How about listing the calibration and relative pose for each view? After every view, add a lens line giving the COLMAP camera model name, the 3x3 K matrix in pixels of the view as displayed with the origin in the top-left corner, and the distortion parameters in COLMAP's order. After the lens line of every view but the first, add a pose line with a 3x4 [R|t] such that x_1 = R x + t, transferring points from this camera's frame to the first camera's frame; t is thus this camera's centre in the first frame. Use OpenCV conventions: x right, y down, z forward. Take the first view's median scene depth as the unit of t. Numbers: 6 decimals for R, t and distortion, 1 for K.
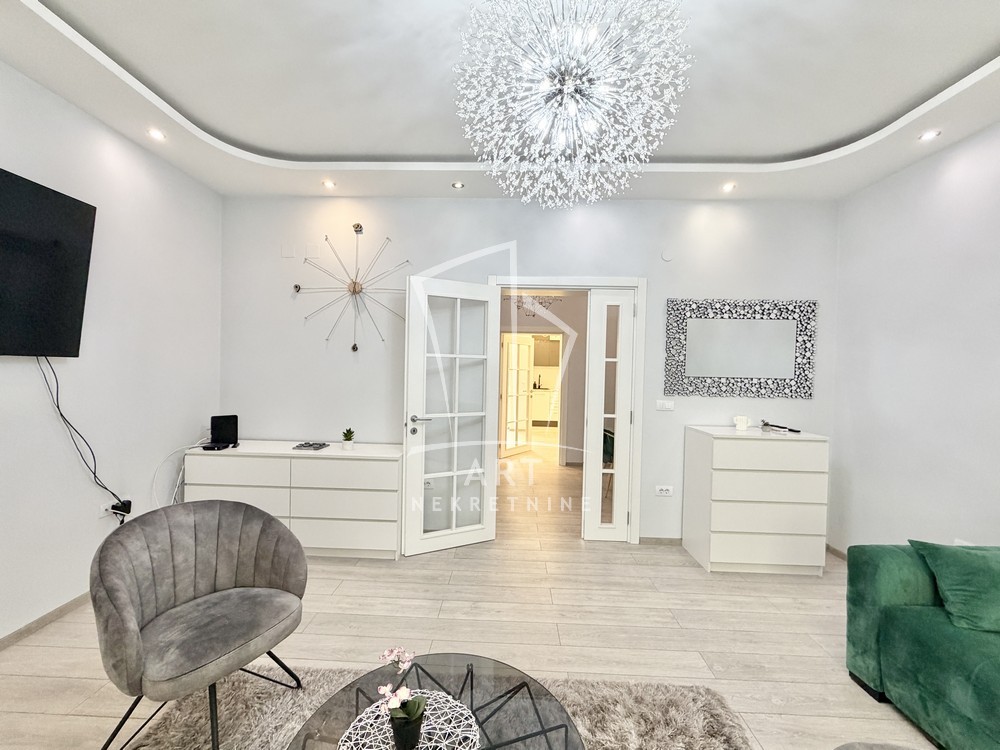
lens RADIAL K [[410.7, 0, 497.5], [0, 410.7, 372.0], [0, 0, 1]] dist [0.000063, -0.000188]
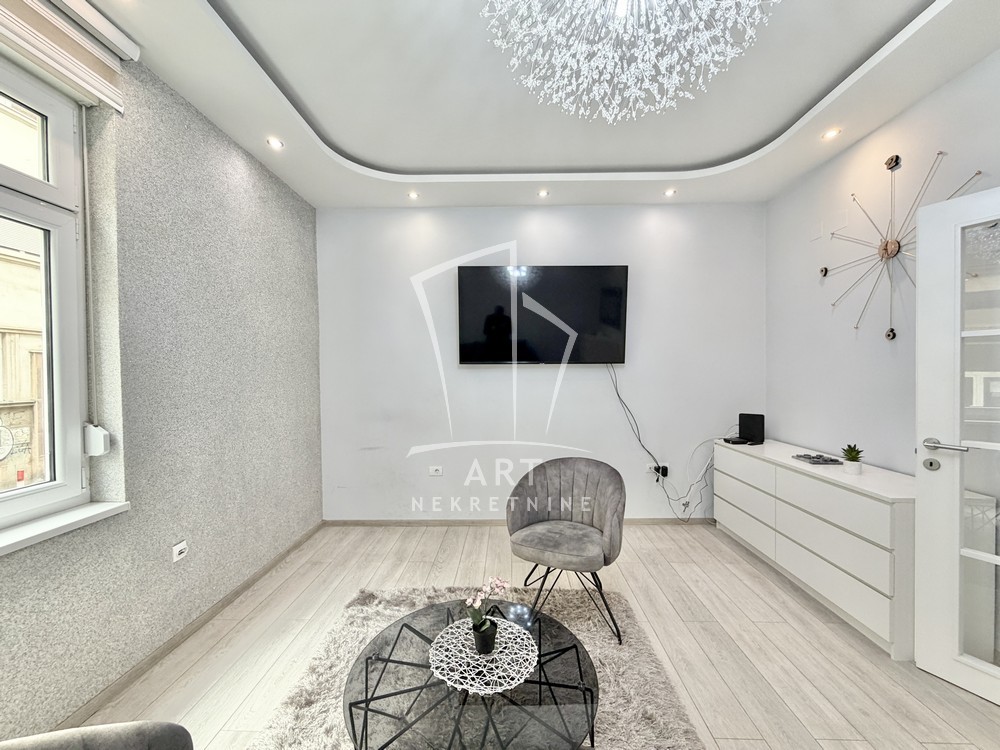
lens RADIAL K [[398.2, 0, 496.6], [0, 398.2, 375.9], [0, 0, 1]] dist [-0.000936, -0.000185]
pose [[0.003034, -0.011186, -0.999933, 0.387583], [0.000695, 0.999937, -0.011184, 0.022226], [0.999995, -0.000661, 0.003041, 0.387000]]
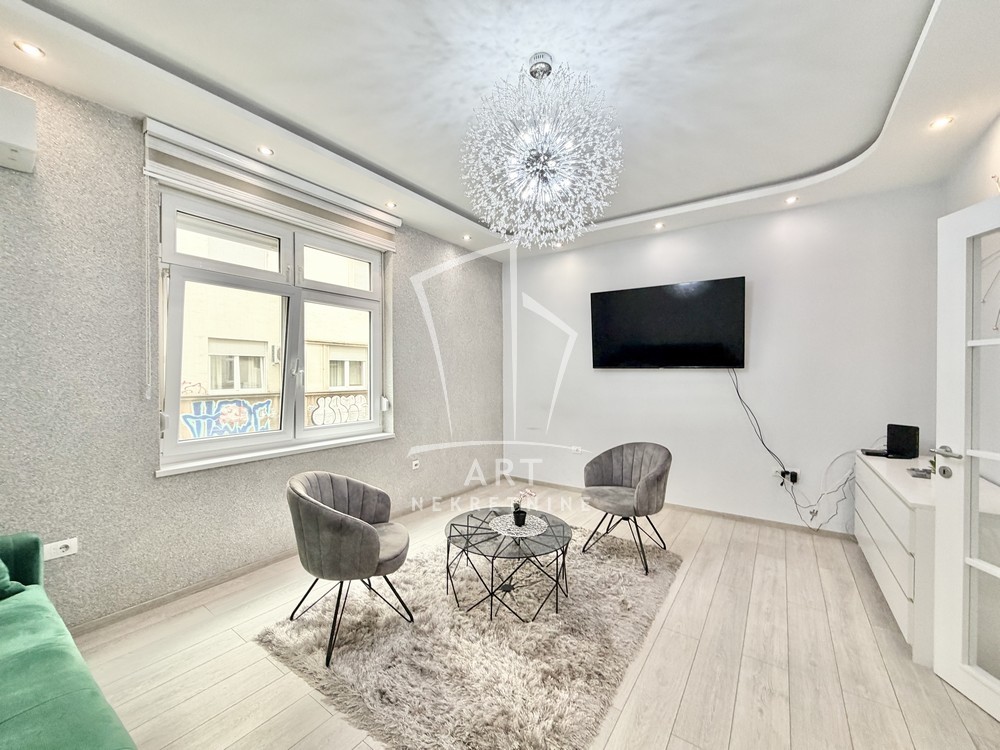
lens RADIAL K [[398.2, 0, 496.6], [0, 398.2, 375.9], [0, 0, 1]] dist [-0.000936, -0.000185]
pose [[-0.549598, -0.017709, -0.835242, 0.673806], [-0.021037, 0.999752, -0.007354, 0.021513], [0.835165, 0.013529, -0.549834, 0.804574]]
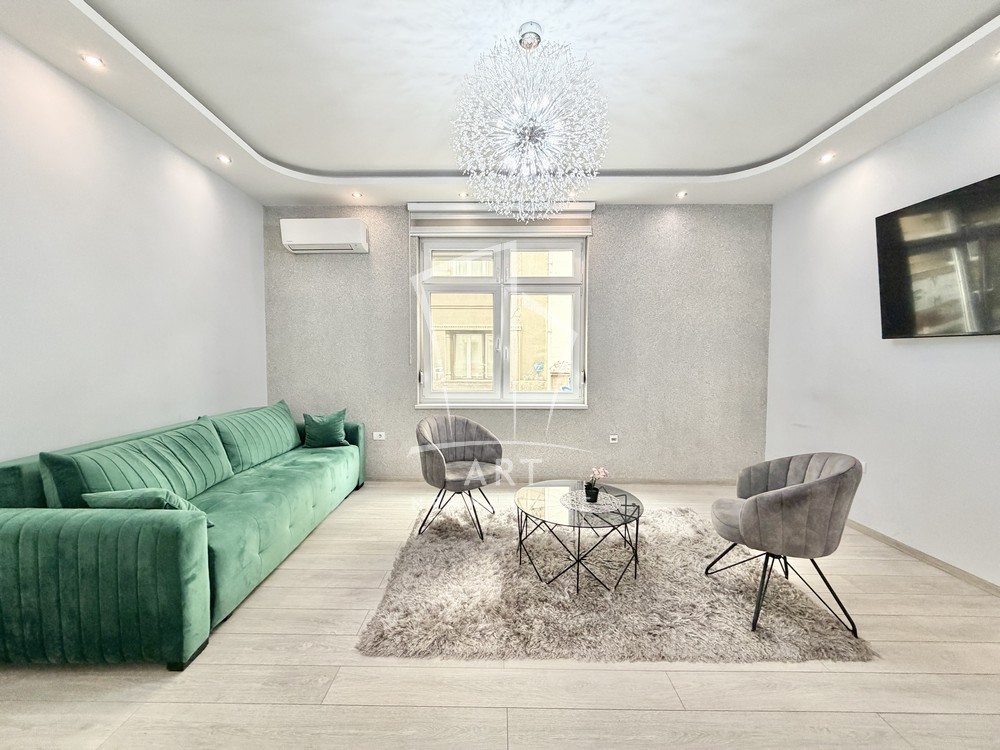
lens RADIAL K [[398.2, 0, 496.6], [0, 398.2, 375.9], [0, 0, 1]] dist [-0.000936, -0.000185]
pose [[-0.999230, -0.024781, -0.030409, 0.149353], [-0.026456, 0.998081, 0.055981, 0.032256], [0.028964, 0.056742, -0.997969, 1.191822]]
